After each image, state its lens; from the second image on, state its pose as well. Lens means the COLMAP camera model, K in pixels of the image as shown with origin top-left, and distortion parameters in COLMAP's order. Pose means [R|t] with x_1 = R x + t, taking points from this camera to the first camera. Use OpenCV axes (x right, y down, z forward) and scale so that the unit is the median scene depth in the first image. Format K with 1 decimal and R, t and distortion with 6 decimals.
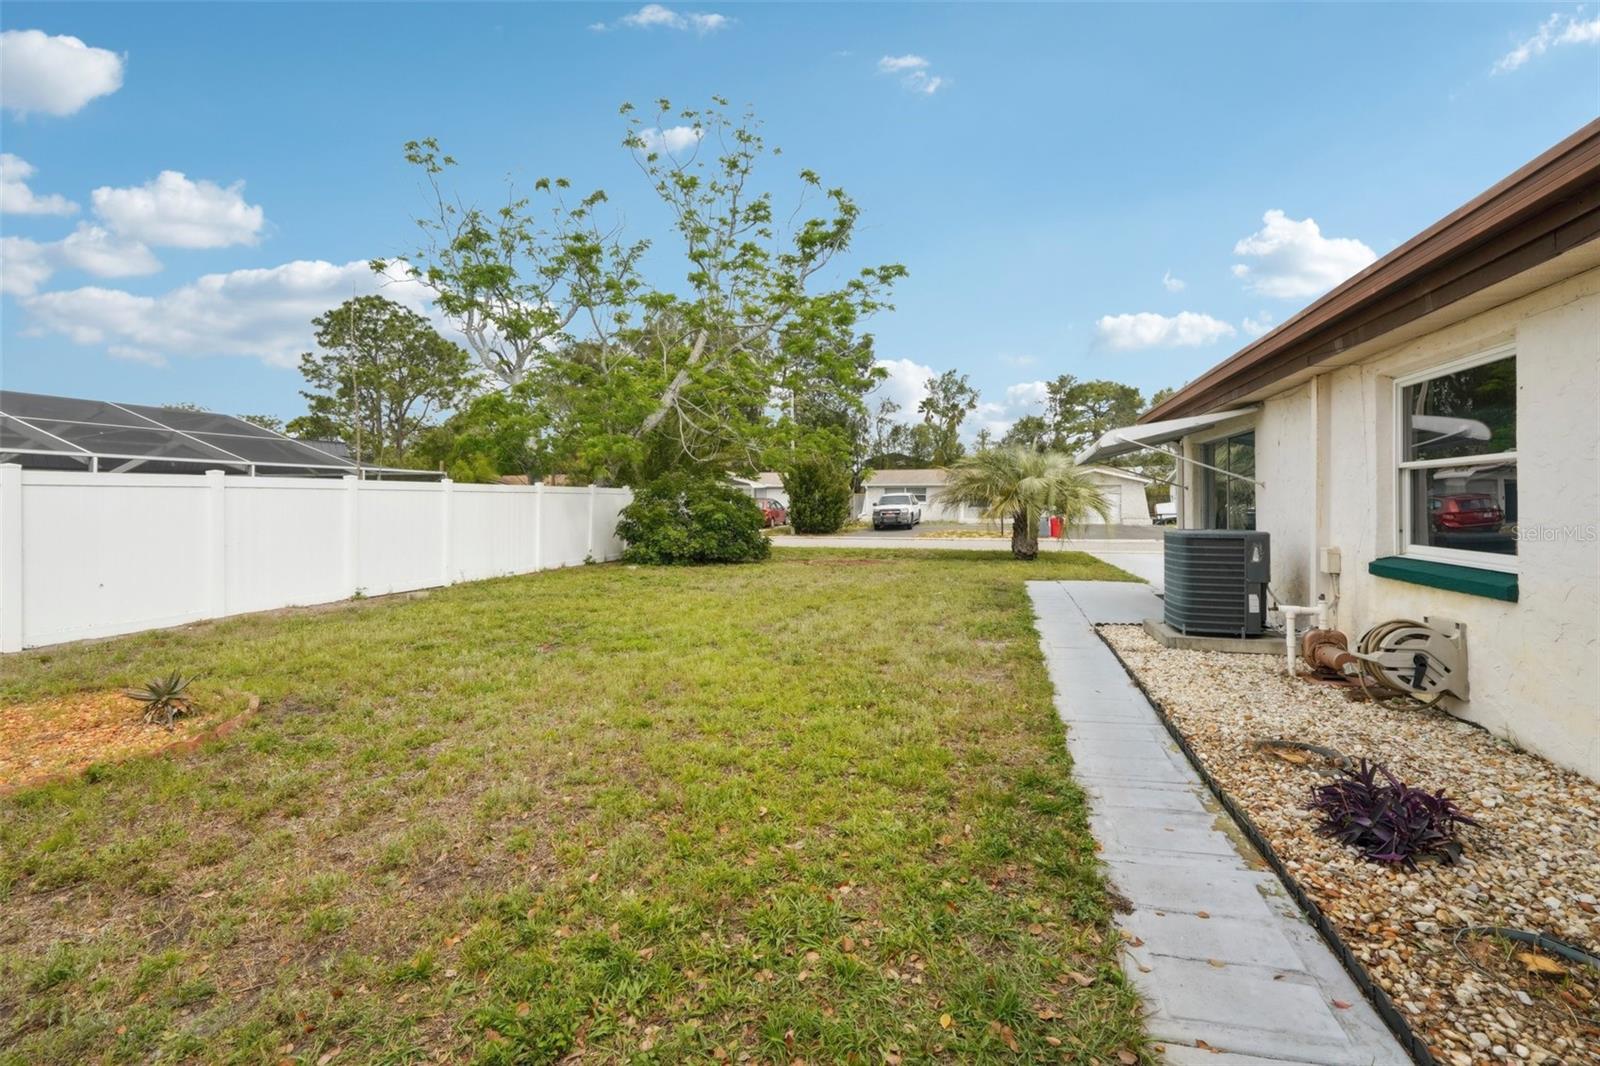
lens RADIAL K [[682.9, 0, 804.9], [0, 682.9, 521.1], [0, 0, 1]] dist [-0.003408, 0.000152]
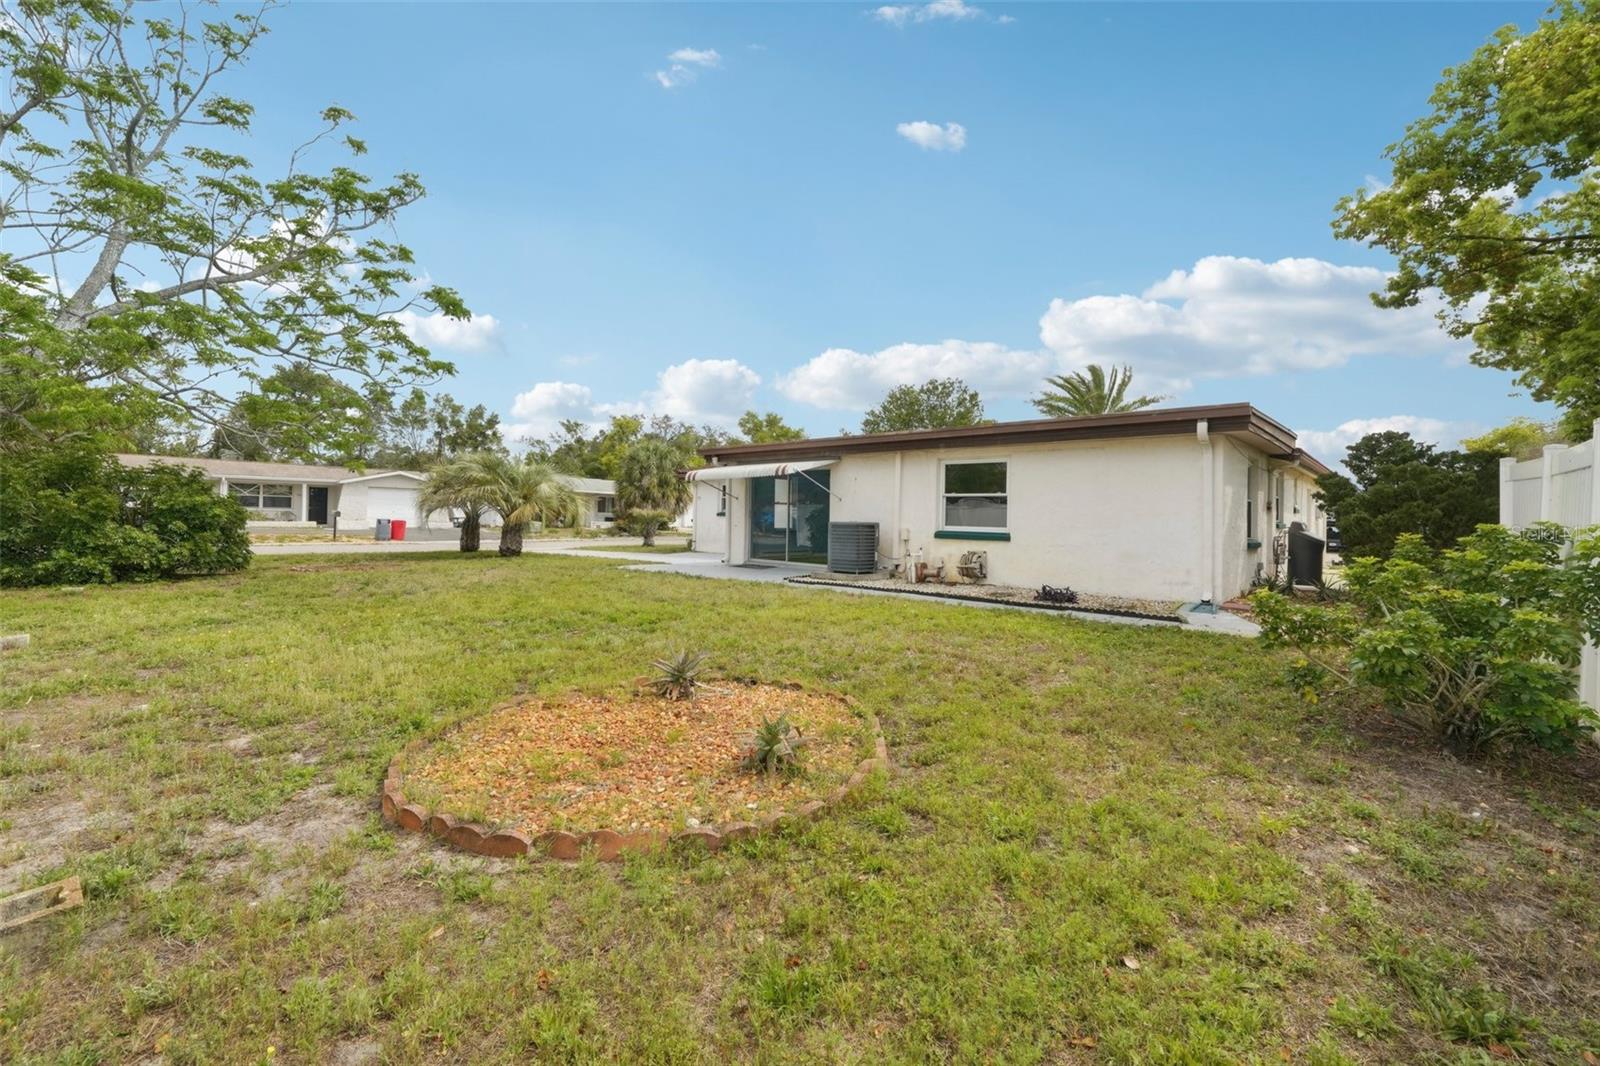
lens RADIAL K [[682.9, 0, 804.9], [0, 682.9, 521.1], [0, 0, 1]] dist [-0.003408, 0.000152]
pose [[0.428790, 0.000123, 0.903404, -0.527698], [0.003740, 0.999991, -0.001911, 0.006331], [-0.903397, 0.004198, 0.428785, 0.116105]]
